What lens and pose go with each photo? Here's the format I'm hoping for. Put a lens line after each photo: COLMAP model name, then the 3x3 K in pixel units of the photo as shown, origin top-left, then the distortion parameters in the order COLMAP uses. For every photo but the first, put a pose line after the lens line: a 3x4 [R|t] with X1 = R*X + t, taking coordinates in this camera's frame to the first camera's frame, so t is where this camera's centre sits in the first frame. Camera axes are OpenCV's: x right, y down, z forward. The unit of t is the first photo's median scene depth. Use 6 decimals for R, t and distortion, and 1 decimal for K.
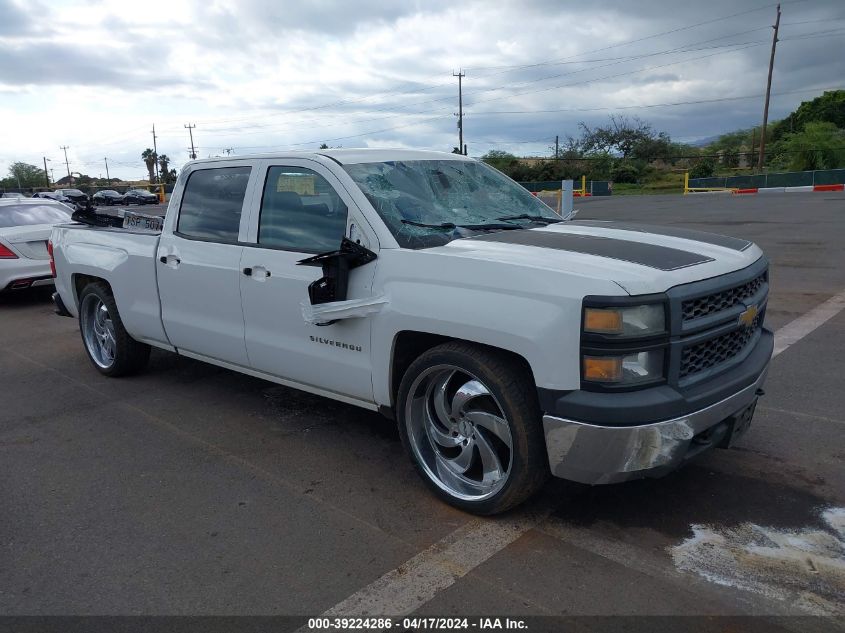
lens RADIAL K [[658.9, 0, 422.5], [0, 658.9, 316.5], [0, 0, 1]] dist [0.008571, -0.010126]
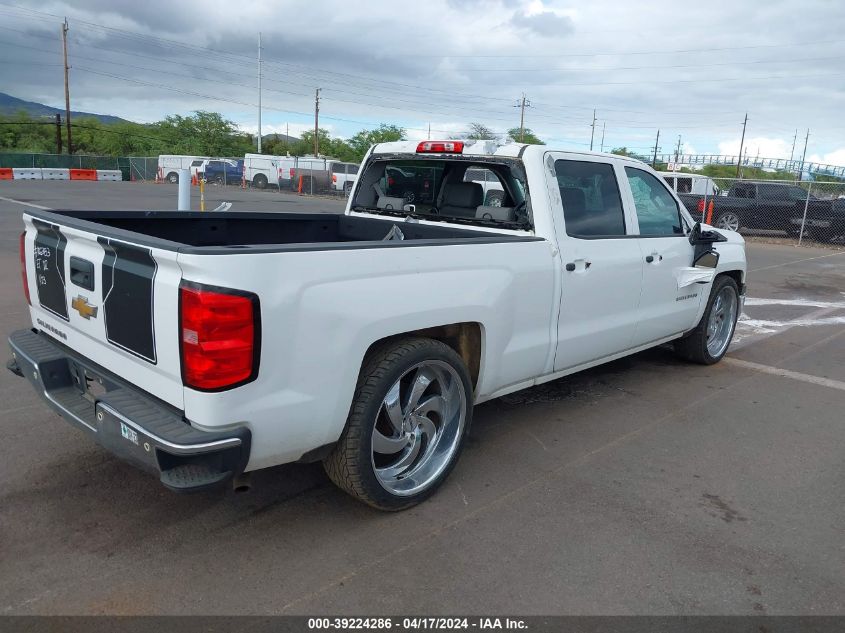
lens RADIAL K [[658.9, 0, 422.5], [0, 658.9, 316.5], [0, 0, 1]] dist [0.008571, -0.010126]
pose [[0.016031, -0.173679, 0.984672, -0.965189], [0.156424, 0.973108, 0.169092, -0.154933], [-0.987560, 0.151316, 0.042768, 0.931228]]
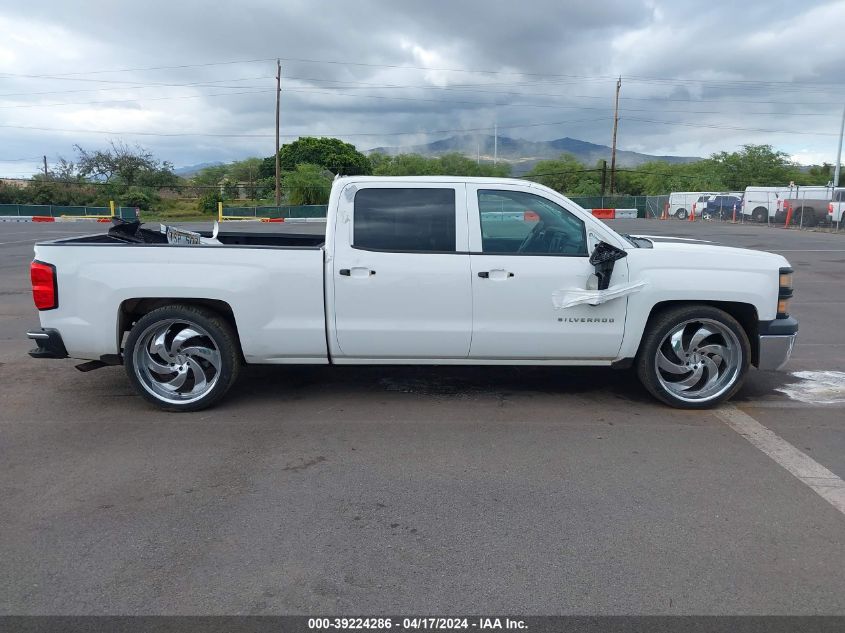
lens RADIAL K [[658.9, 0, 422.5], [0, 658.9, 316.5], [0, 0, 1]] dist [0.008571, -0.010126]
pose [[0.735237, -0.082778, 0.672736, -0.794441], [0.111062, 0.993813, 0.000906, -0.003371], [-0.668649, 0.074049, 0.739882, 0.131997]]
